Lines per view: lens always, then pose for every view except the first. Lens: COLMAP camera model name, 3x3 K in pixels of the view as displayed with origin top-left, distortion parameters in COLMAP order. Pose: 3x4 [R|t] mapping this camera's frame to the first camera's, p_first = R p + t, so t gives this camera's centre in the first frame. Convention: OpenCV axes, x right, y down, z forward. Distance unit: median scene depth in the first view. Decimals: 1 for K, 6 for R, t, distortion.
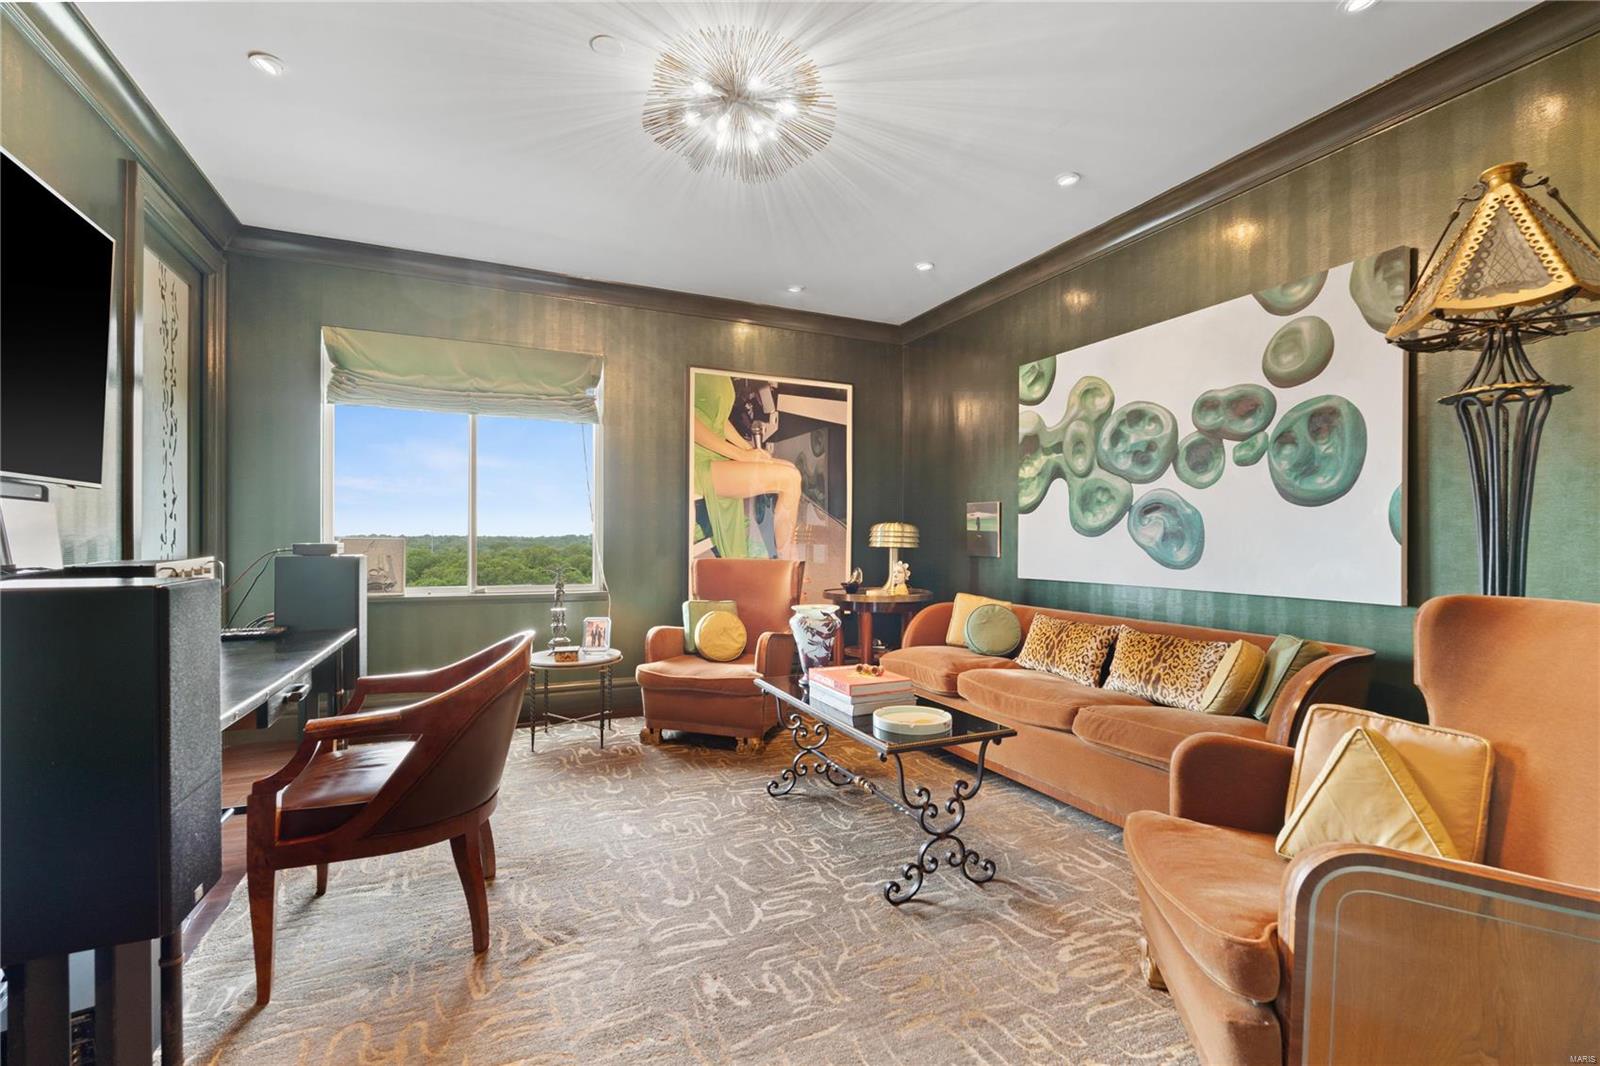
lens RADIAL K [[711.5, 0, 800.8], [0, 711.5, 530.3], [0, 0, 1]] dist [-0.004891, -0.000174]
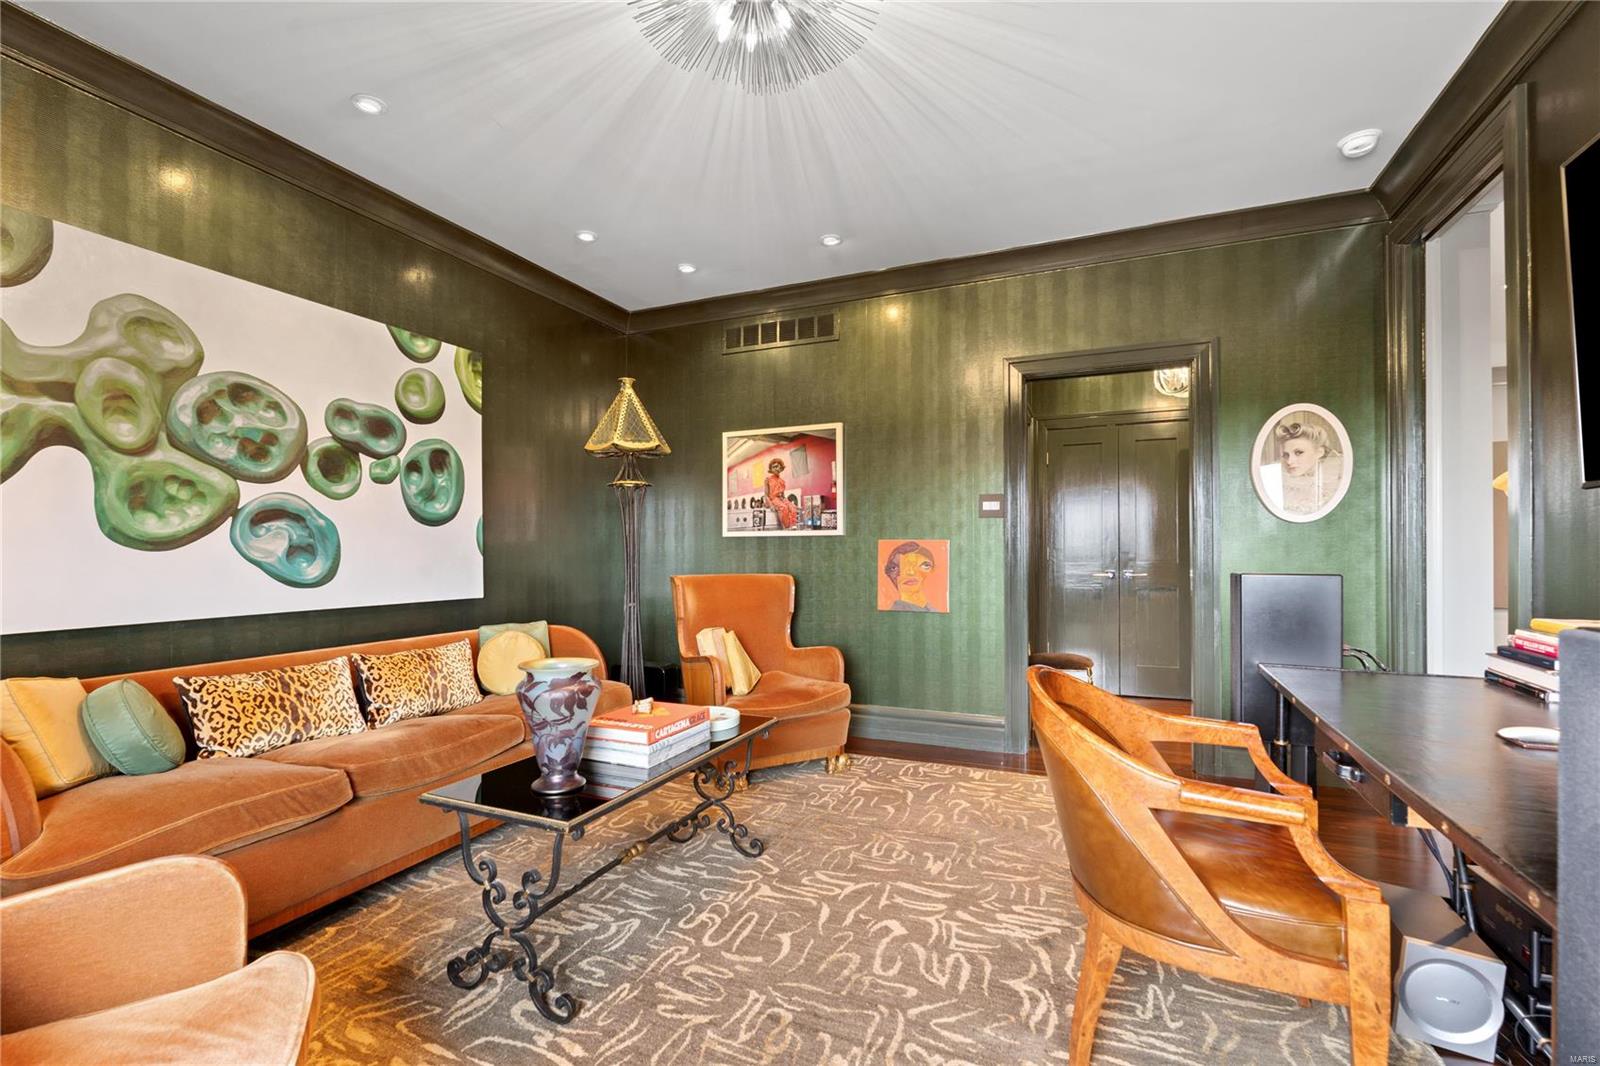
lens RADIAL K [[711.5, 0, 800.8], [0, 711.5, 530.3], [0, 0, 1]] dist [-0.004891, -0.000174]
pose [[-0.676765, 0.018650, 0.735962, -0.541854], [-0.008423, 0.999417, -0.033071, 0.008139], [-0.736150, -0.028580, -0.676214, 1.177409]]
